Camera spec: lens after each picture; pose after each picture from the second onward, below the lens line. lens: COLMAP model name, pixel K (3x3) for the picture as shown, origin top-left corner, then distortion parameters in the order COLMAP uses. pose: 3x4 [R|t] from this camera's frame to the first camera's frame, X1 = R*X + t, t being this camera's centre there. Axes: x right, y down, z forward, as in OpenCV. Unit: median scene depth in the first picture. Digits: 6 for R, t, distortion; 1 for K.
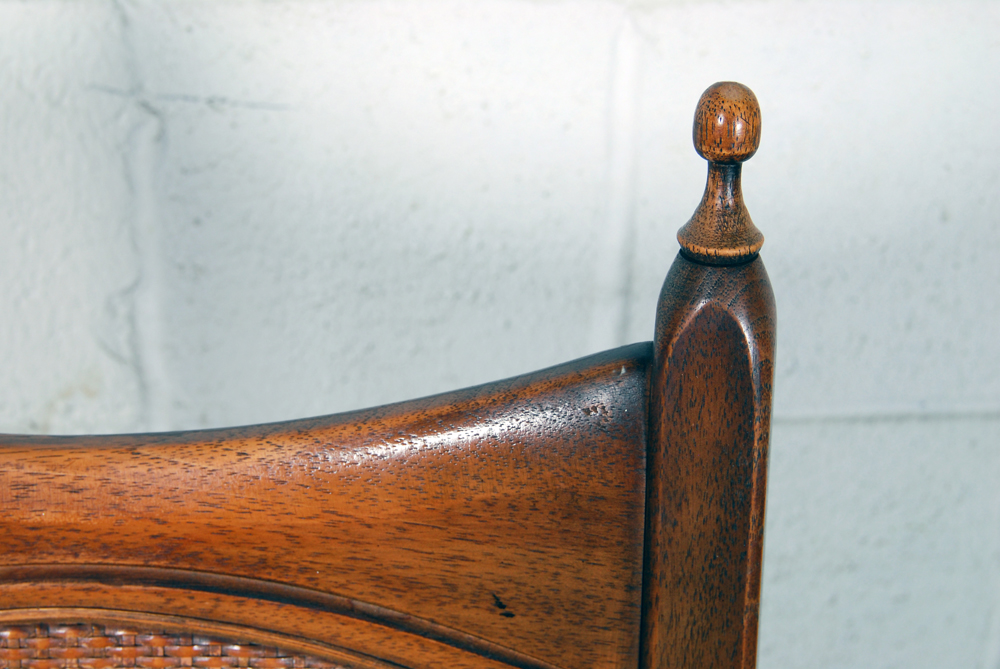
lens RADIAL K [[1808.9, 0, 500.0], [0, 1808.9, 334.5], [0, 0, 1]] dist [-0.008560, -0.207056]
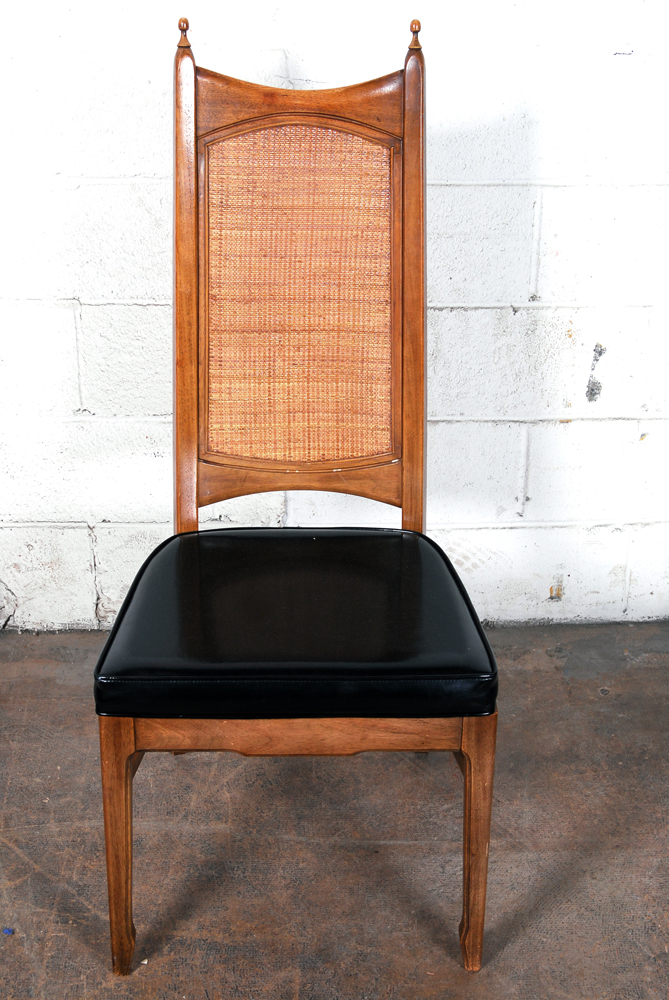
lens RADIAL K [[1576.4, 0, 334.5], [0, 1576.4, 500.0], [0, 0, 1]] dist [0.008105, 0.106547]
pose [[0.999056, 0.012542, -0.041594, 0.083328], [-0.016158, 0.996011, -0.087758, 1.772941], [0.040328, 0.088347, 0.995273, -3.801954]]
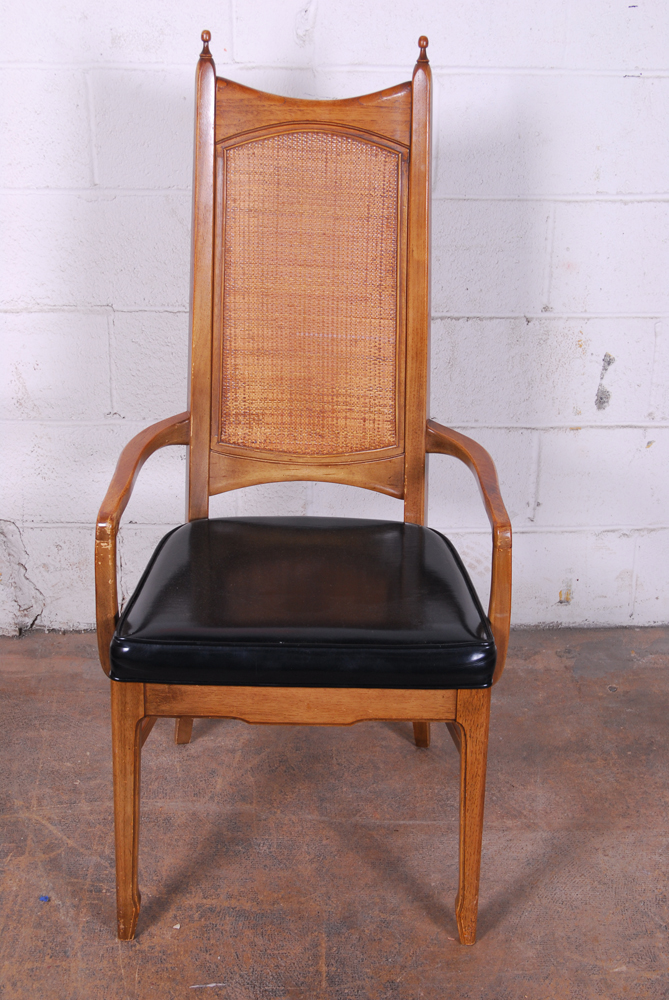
lens RADIAL K [[1576.4, 0, 334.5], [0, 1576.4, 500.0], [0, 0, 1]] dist [0.008105, 0.106547]
pose [[0.999214, 0.018416, -0.035103, -0.028497], [-0.022864, 0.991137, -0.130859, 2.071470], [0.032382, 0.131559, 0.990779, -4.035663]]
